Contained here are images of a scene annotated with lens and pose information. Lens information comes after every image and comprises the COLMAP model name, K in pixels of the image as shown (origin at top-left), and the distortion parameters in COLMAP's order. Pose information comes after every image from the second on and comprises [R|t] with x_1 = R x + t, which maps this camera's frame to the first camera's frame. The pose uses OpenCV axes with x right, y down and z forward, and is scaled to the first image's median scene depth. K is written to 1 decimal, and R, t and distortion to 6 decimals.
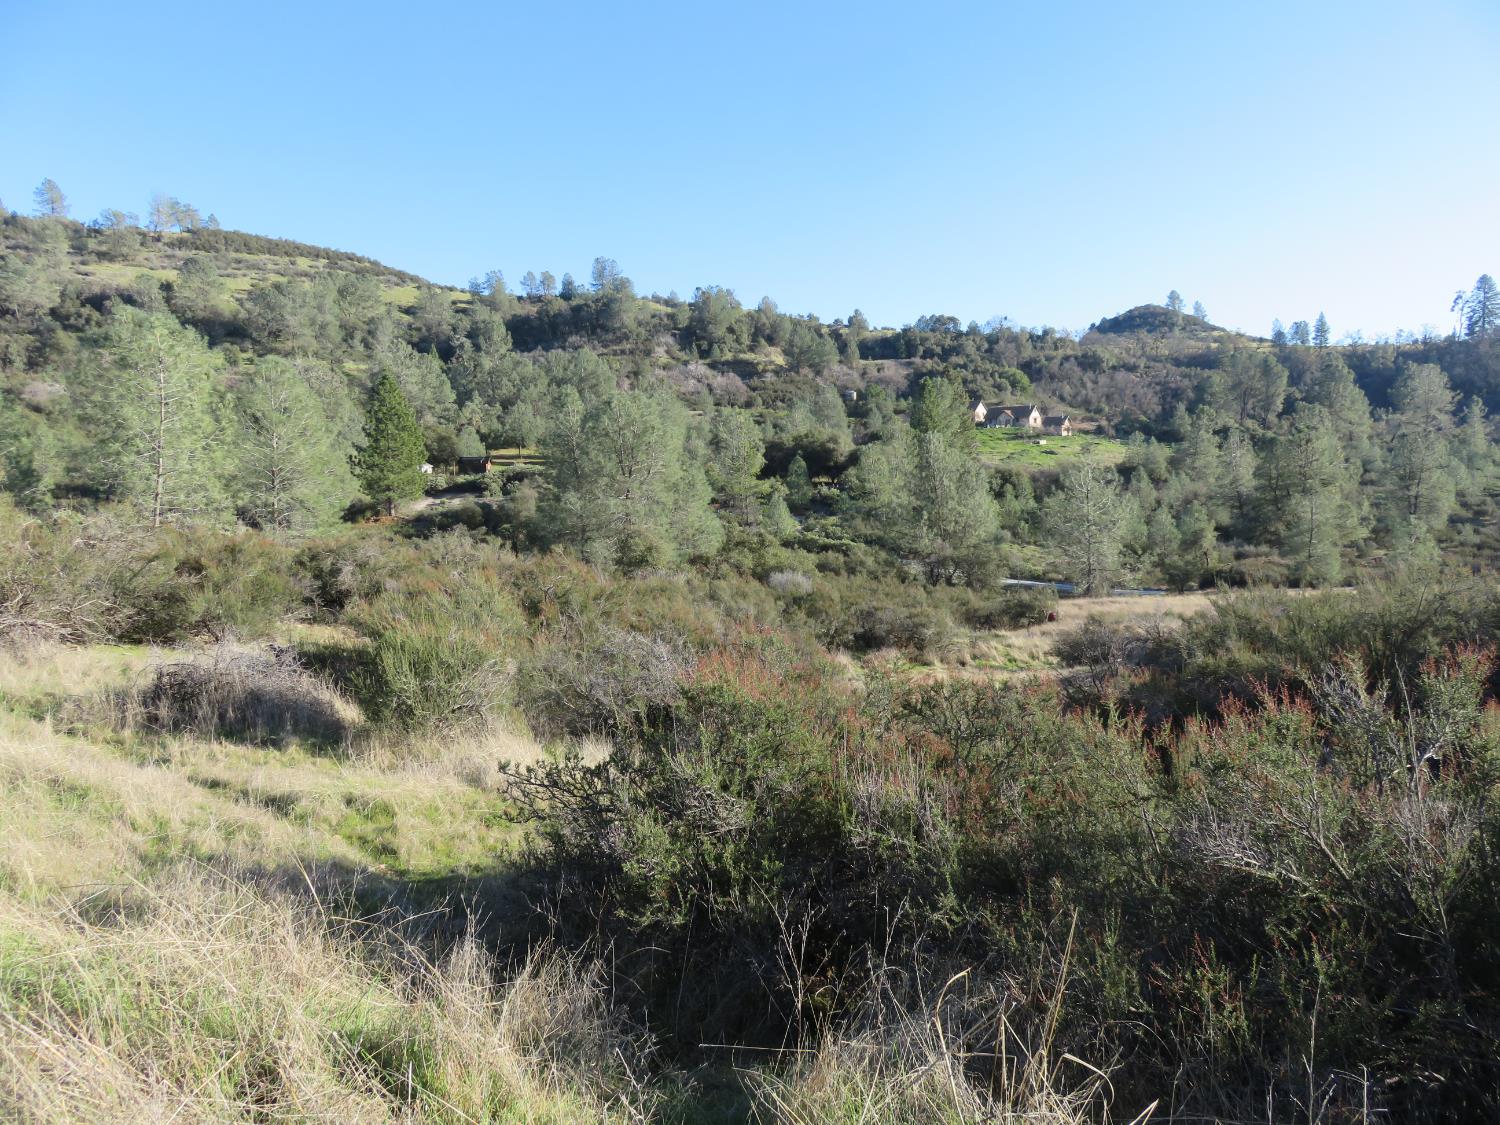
lens RADIAL K [[1116.0, 0, 750.0], [0, 1116.0, 562.5], [0, 0, 1]] dist [-0.006583, 0.007596]
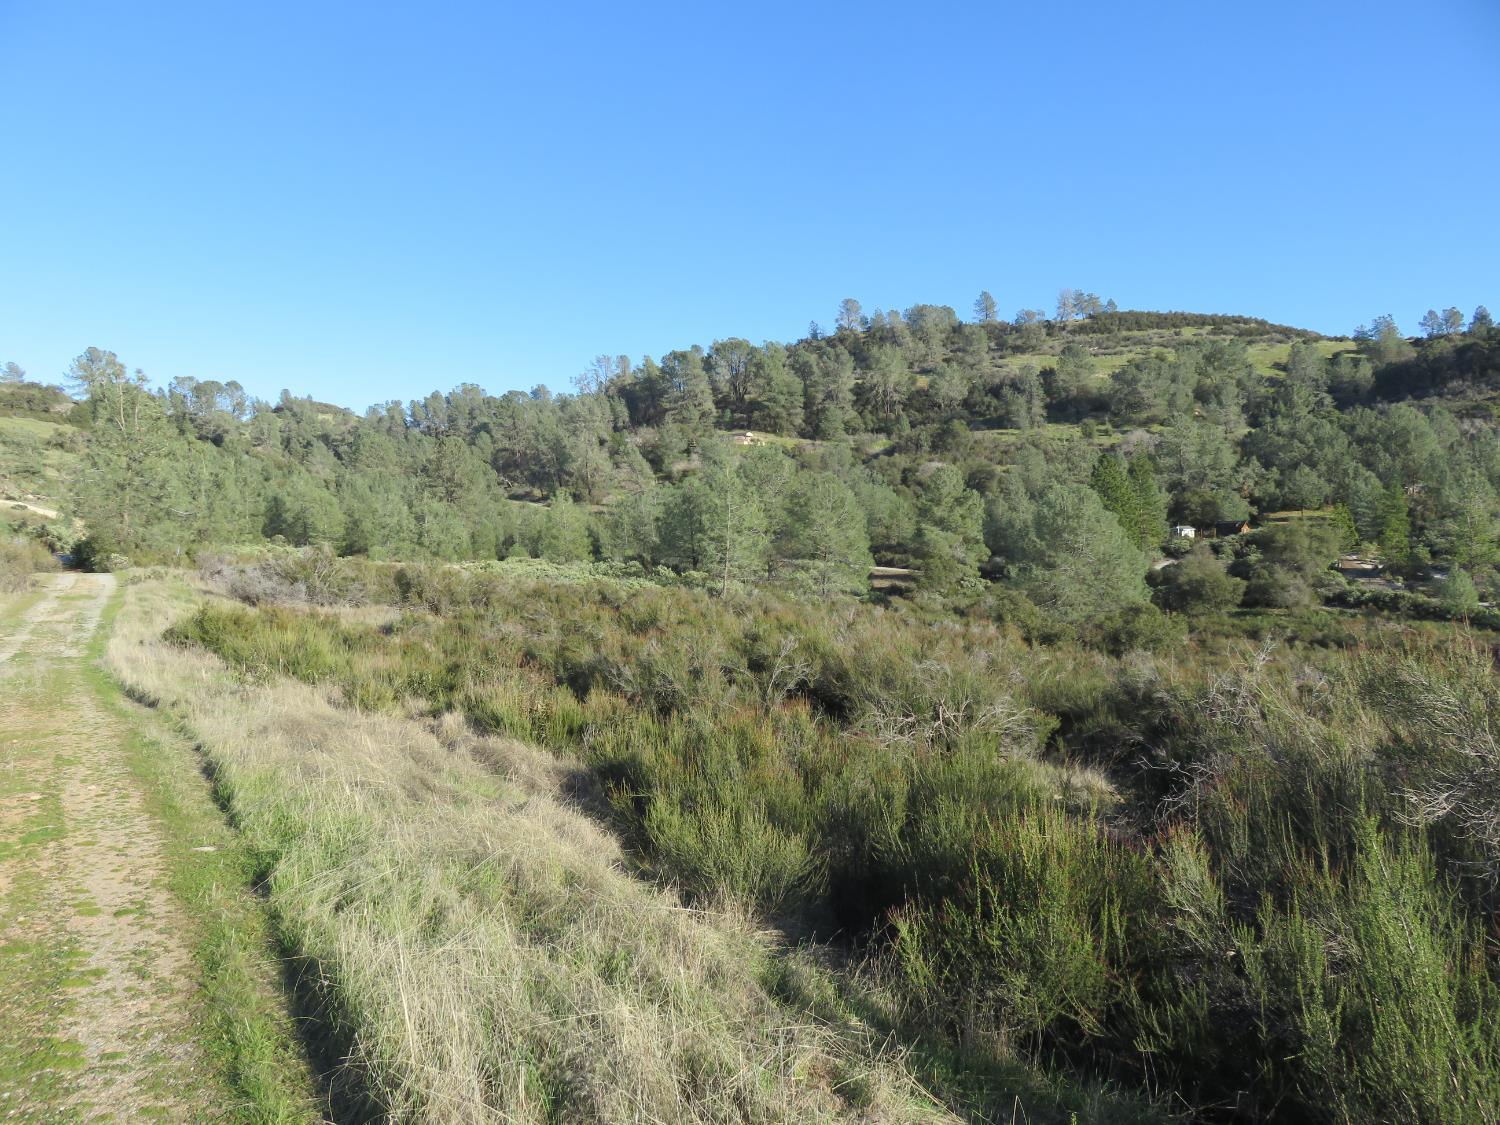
lens RADIAL K [[1118.2, 0, 754.1], [0, 1118.2, 557.3], [0, 0, 1]] dist [-0.009837, 0.003799]
pose [[0.693358, 0.019157, -0.720338, 0.087999], [-0.056896, 0.997981, -0.028224, -0.003037], [0.718343, 0.060554, 0.693049, -0.016949]]
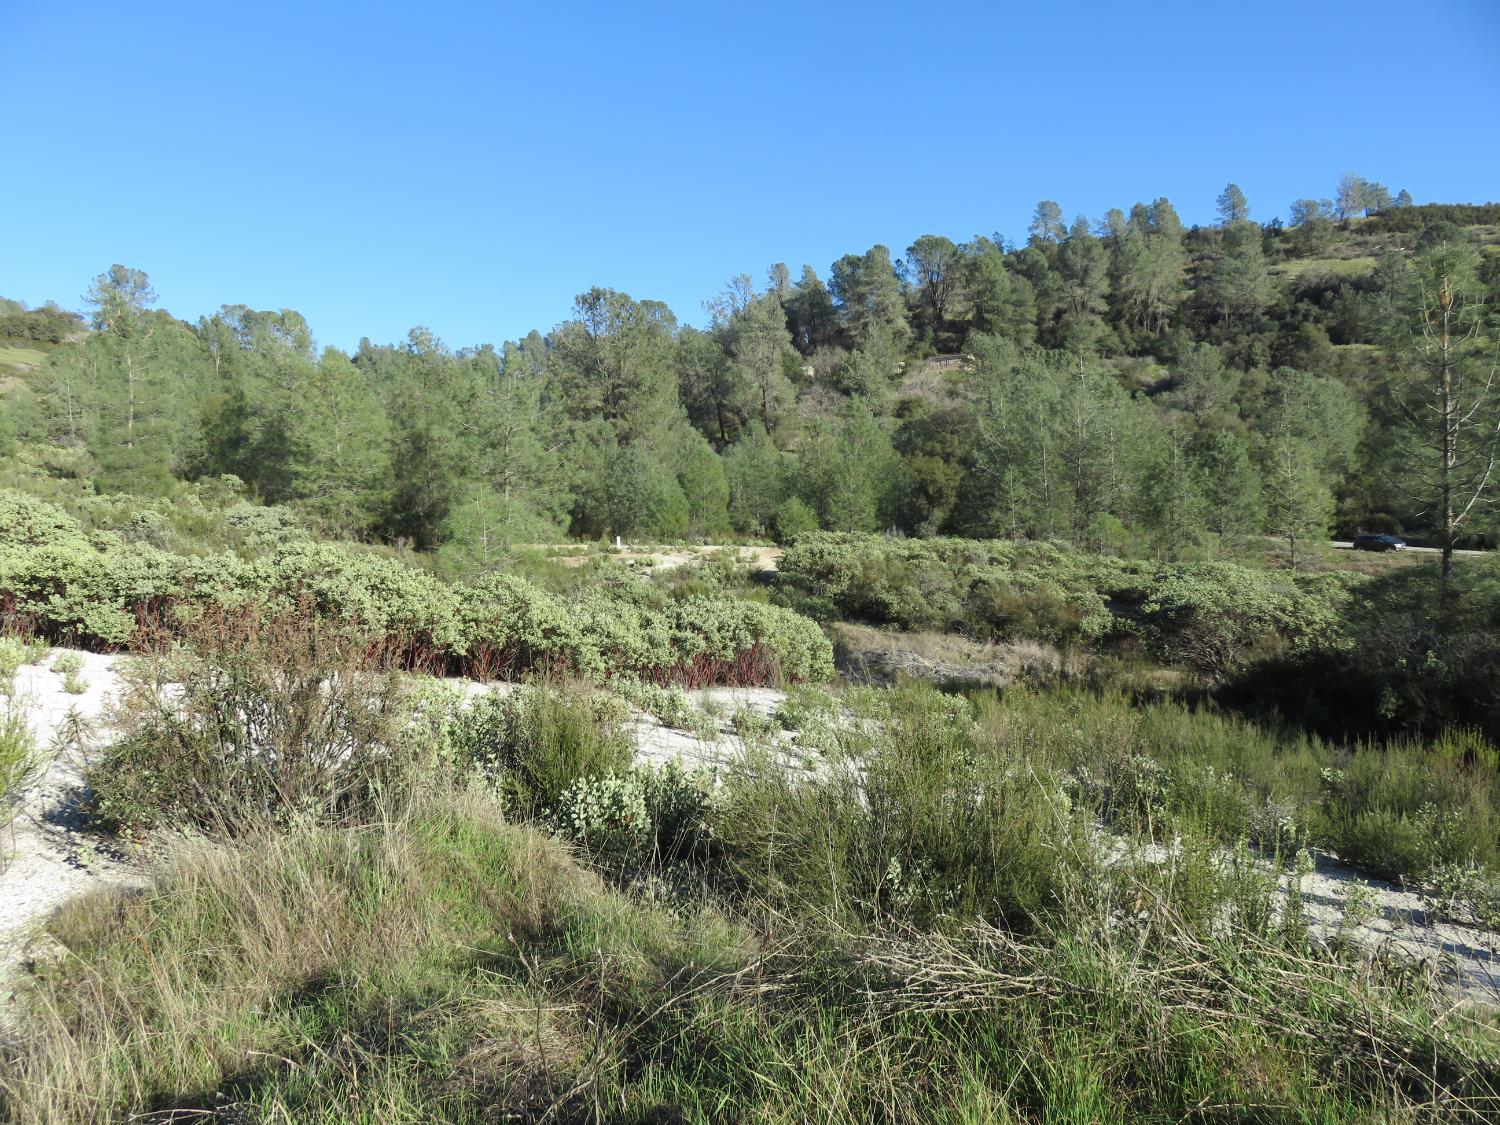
lens RADIAL K [[1114.8, 0, 750.0], [0, 1114.8, 562.5], [0, 0, 1]] dist [-0.034515, 0.006632]
pose [[0.637034, 0.043808, -0.769590, -0.155907], [-0.058112, 0.998272, 0.008723, -0.005964], [0.768642, 0.039166, 0.638479, 0.097108]]
